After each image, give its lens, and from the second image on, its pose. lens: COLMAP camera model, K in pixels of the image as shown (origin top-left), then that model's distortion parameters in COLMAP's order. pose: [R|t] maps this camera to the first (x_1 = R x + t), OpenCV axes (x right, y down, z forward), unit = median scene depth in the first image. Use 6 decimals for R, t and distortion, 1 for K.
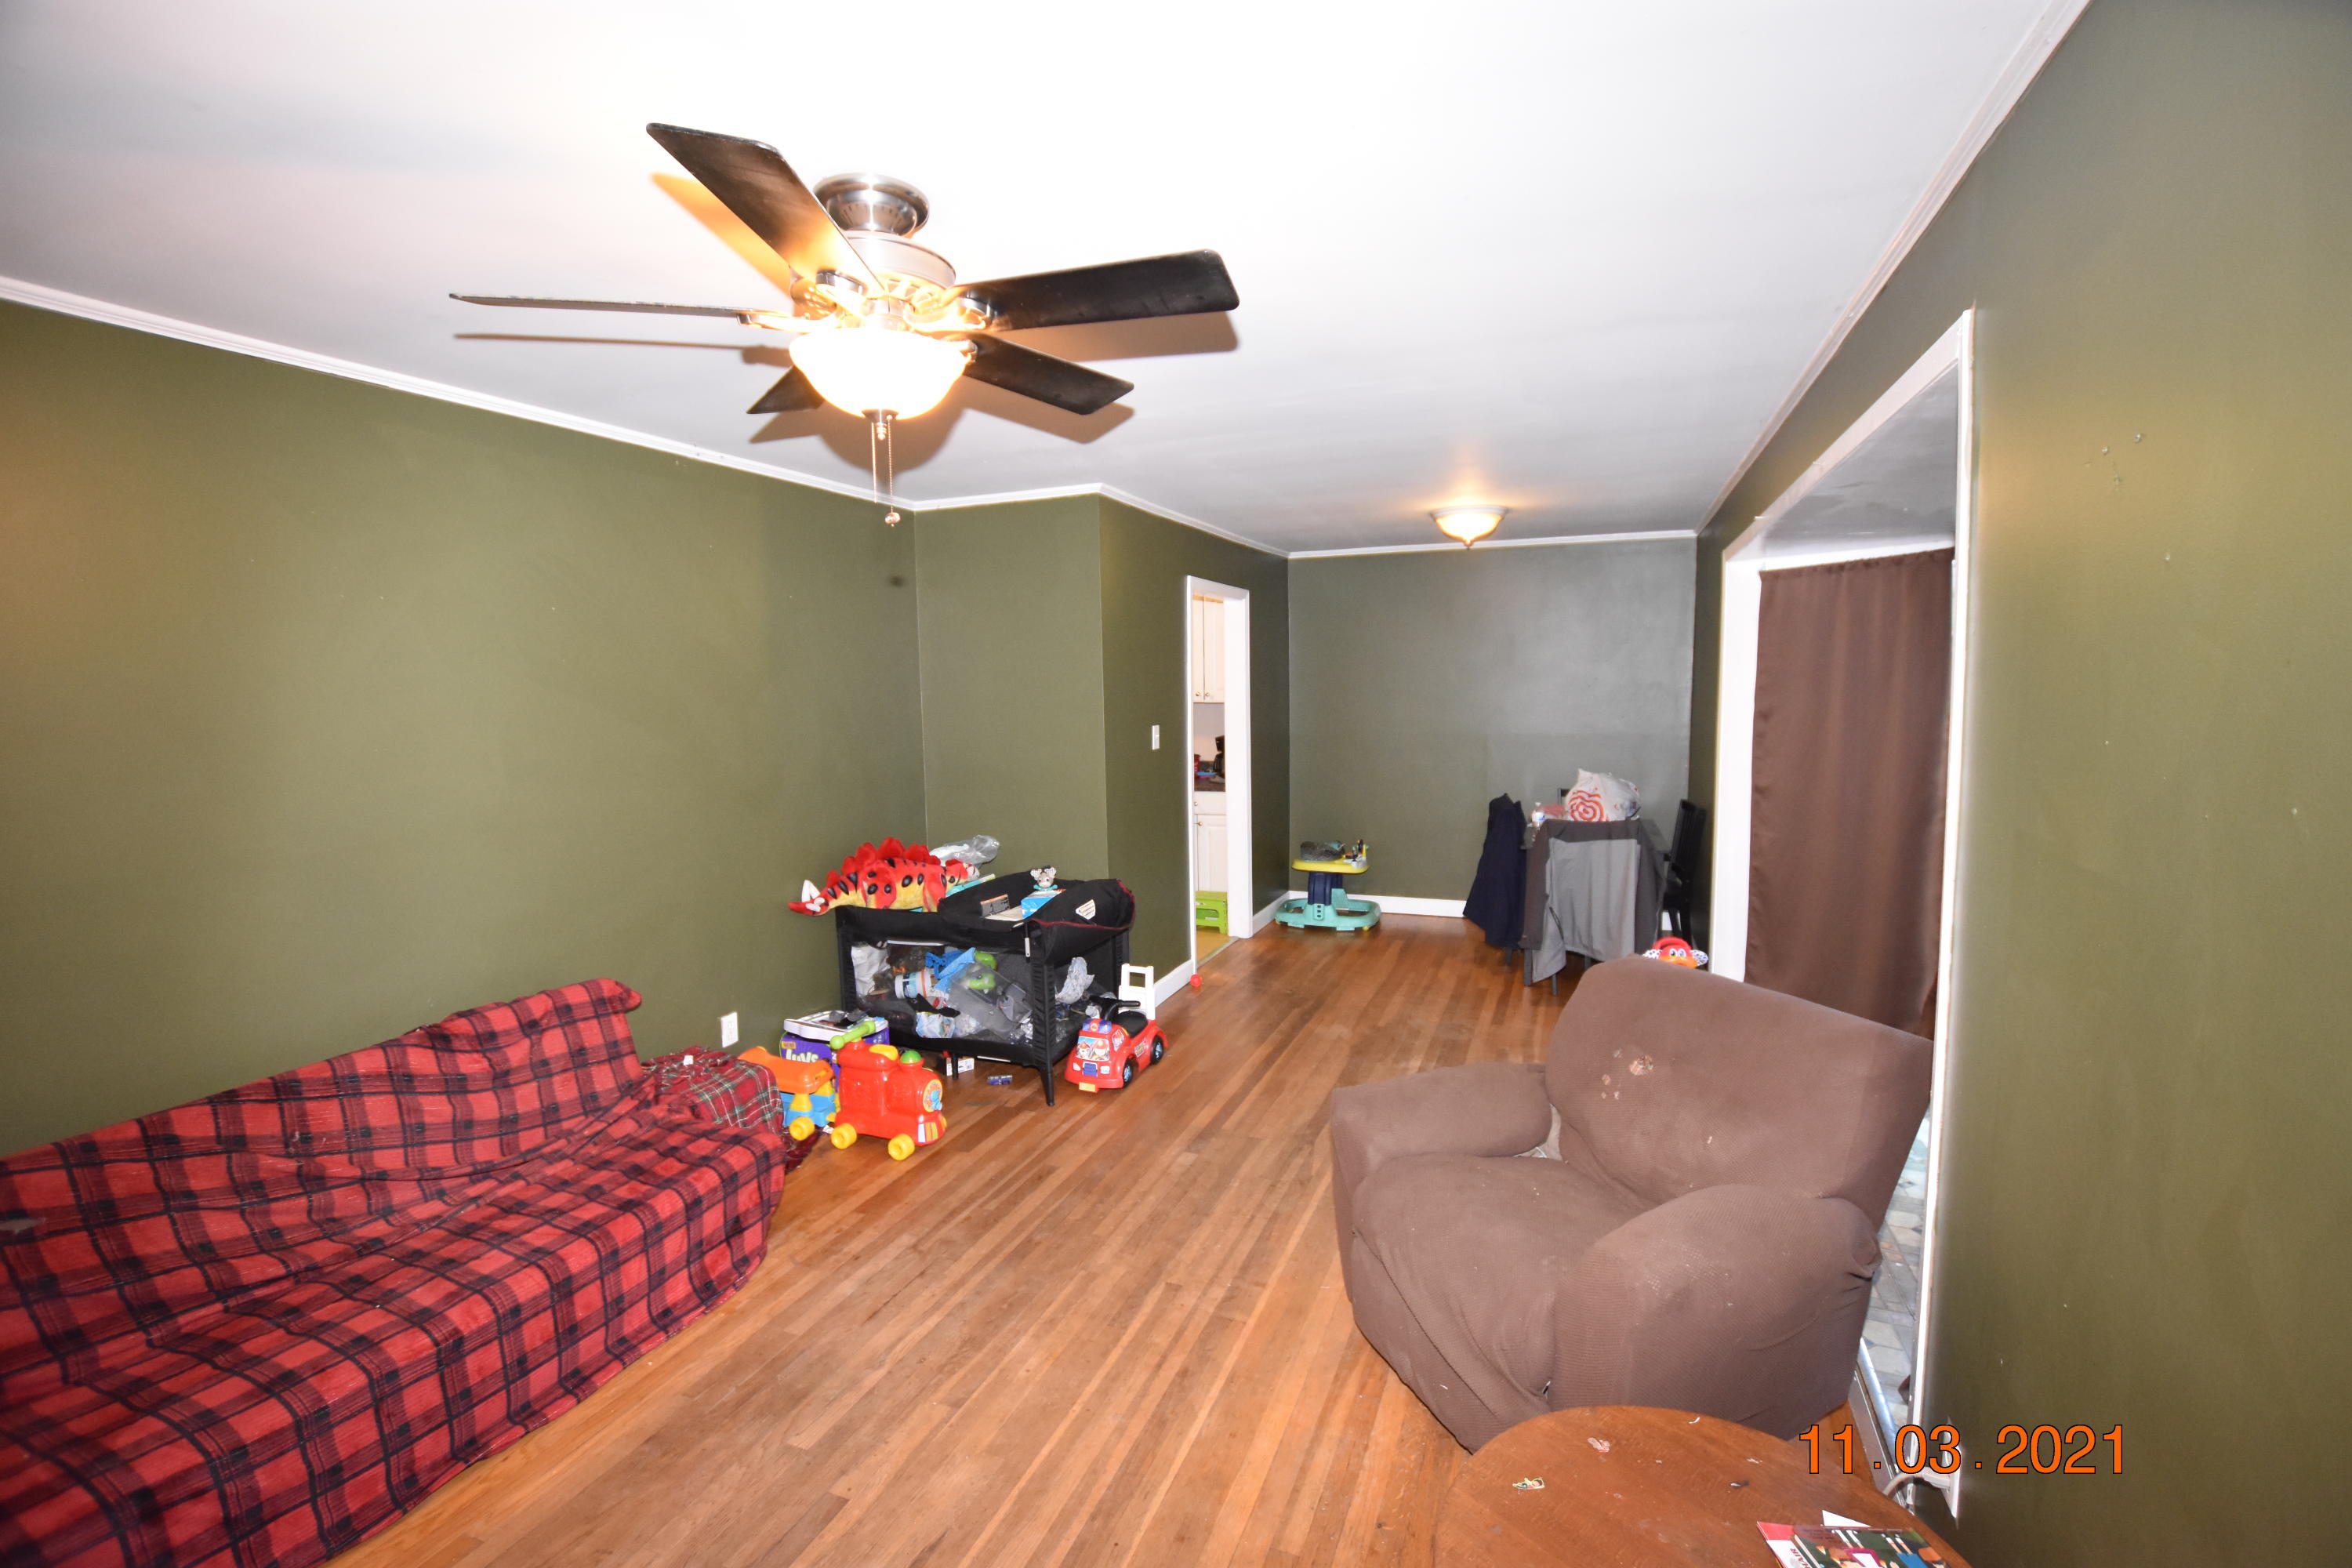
lens RADIAL K [[1027.1, 0, 1176.0], [0, 1027.1, 784.0], [0, 0, 1]] dist [-0.041209, 0.000148]
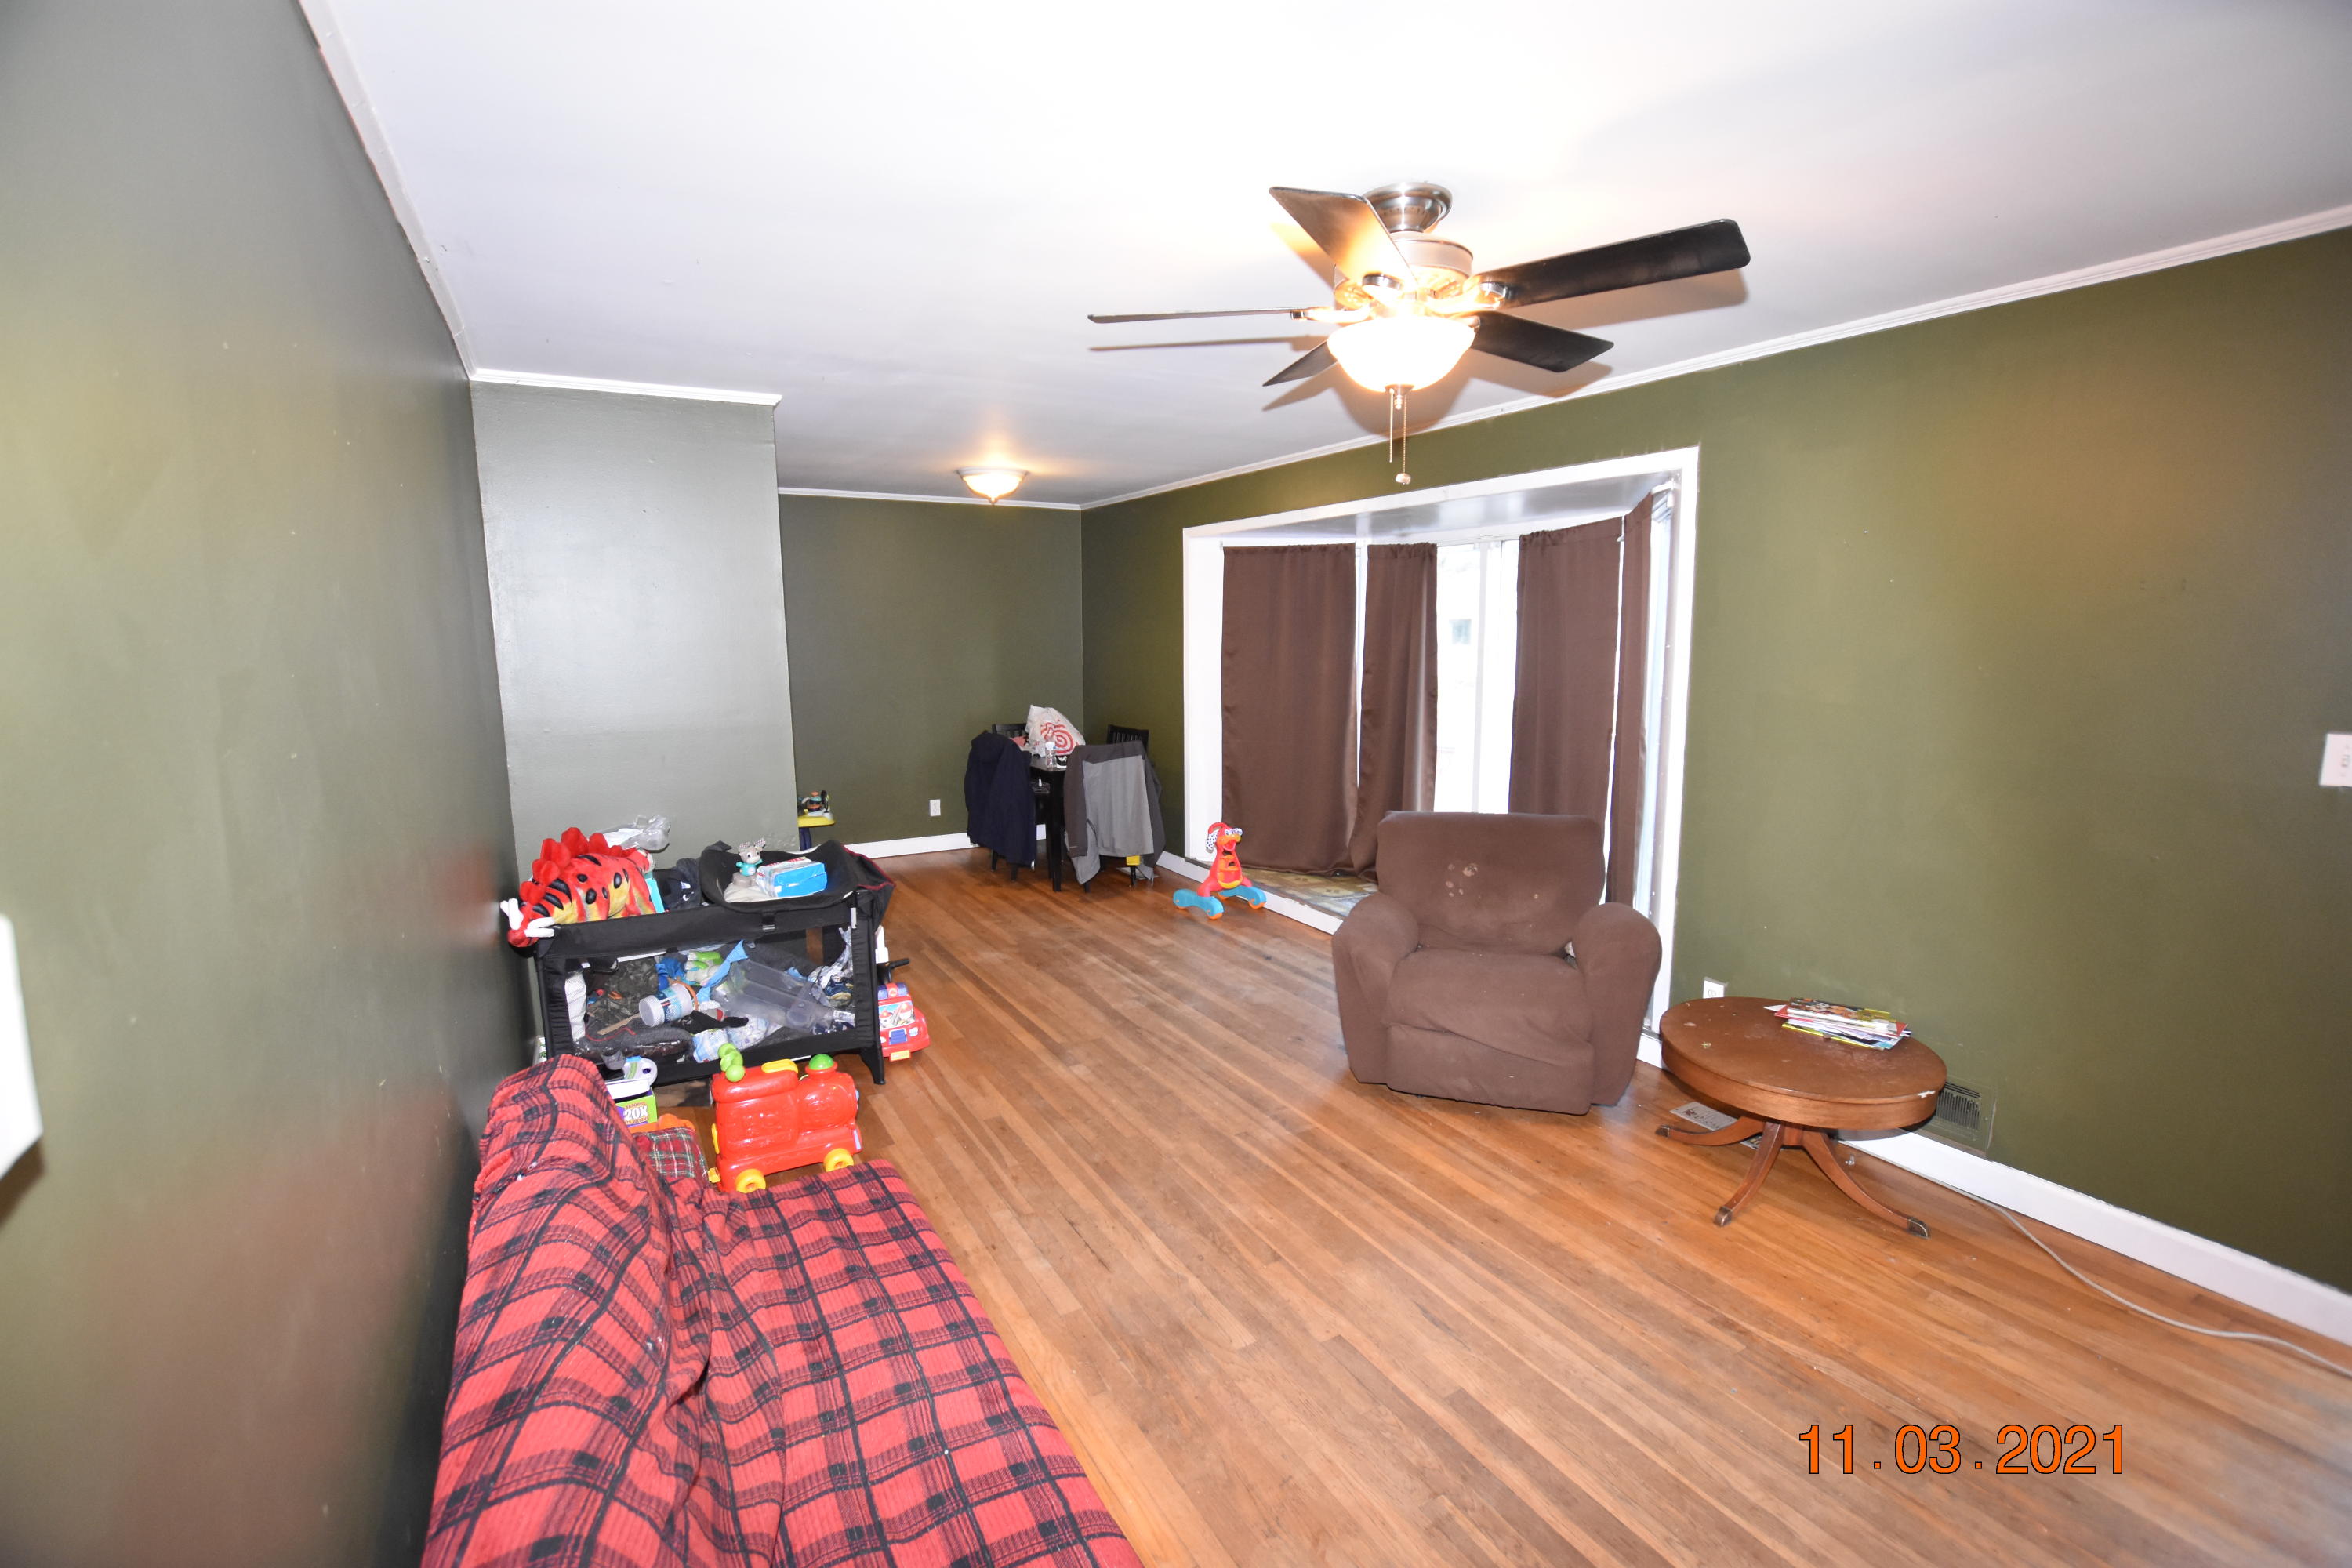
lens RADIAL K [[1047.1, 0, 1176.0], [0, 1047.1, 784.0], [0, 0, 1]] dist [-0.043283, -0.000022]
pose [[0.622382, -0.103499, 0.775840, -0.612627], [0.068946, 0.994615, 0.077376, -0.008809], [-0.779671, 0.005333, 0.626167, 0.189154]]
